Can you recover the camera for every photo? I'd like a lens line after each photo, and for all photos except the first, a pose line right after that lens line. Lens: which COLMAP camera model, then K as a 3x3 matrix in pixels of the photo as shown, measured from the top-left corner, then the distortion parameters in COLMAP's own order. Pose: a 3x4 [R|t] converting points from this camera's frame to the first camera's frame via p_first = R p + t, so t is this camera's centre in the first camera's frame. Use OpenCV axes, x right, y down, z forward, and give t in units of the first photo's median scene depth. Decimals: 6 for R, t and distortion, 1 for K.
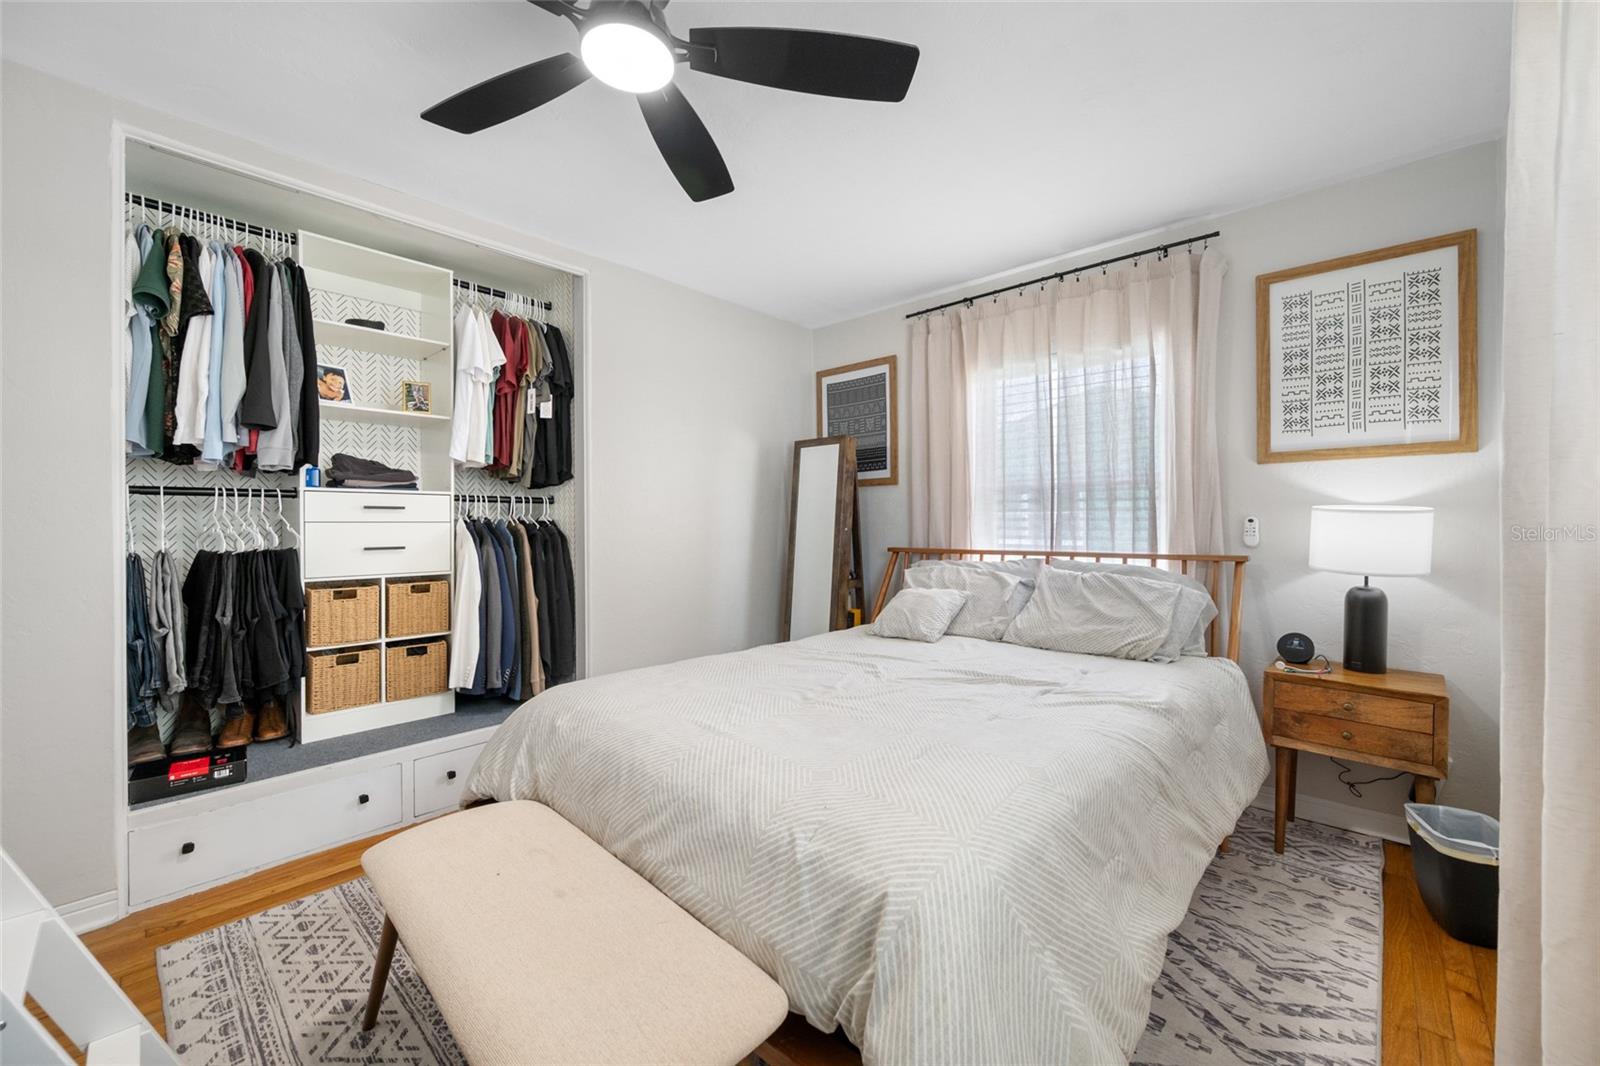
lens RADIAL K [[632.8, 0, 811.8], [0, 632.8, 531.3], [0, 0, 1]] dist [0.000215, -0.000052]
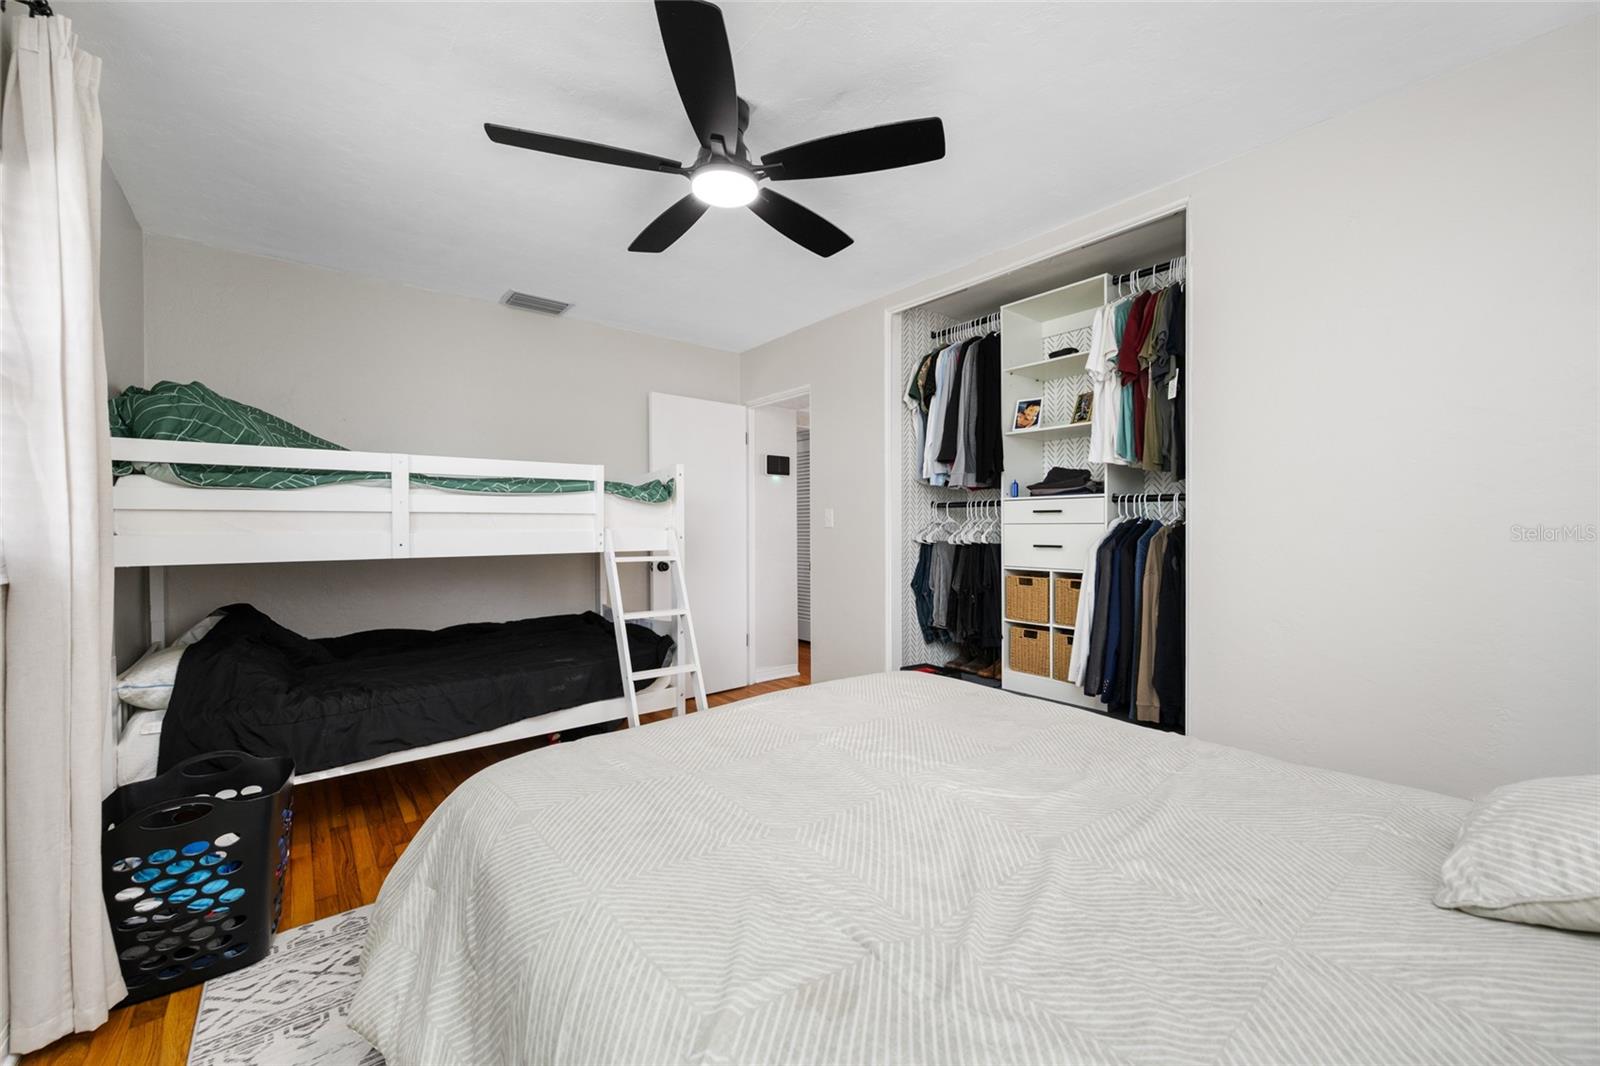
lens RADIAL K [[632.8, 0, 811.8], [0, 632.8, 531.3], [0, 0, 1]] dist [0.000215, -0.000052]
pose [[-0.131035, 0.008868, -0.991338, 0.447773], [-0.009199, 0.999906, 0.010161, -0.006902], [0.991335, 0.010450, -0.130941, 0.596118]]
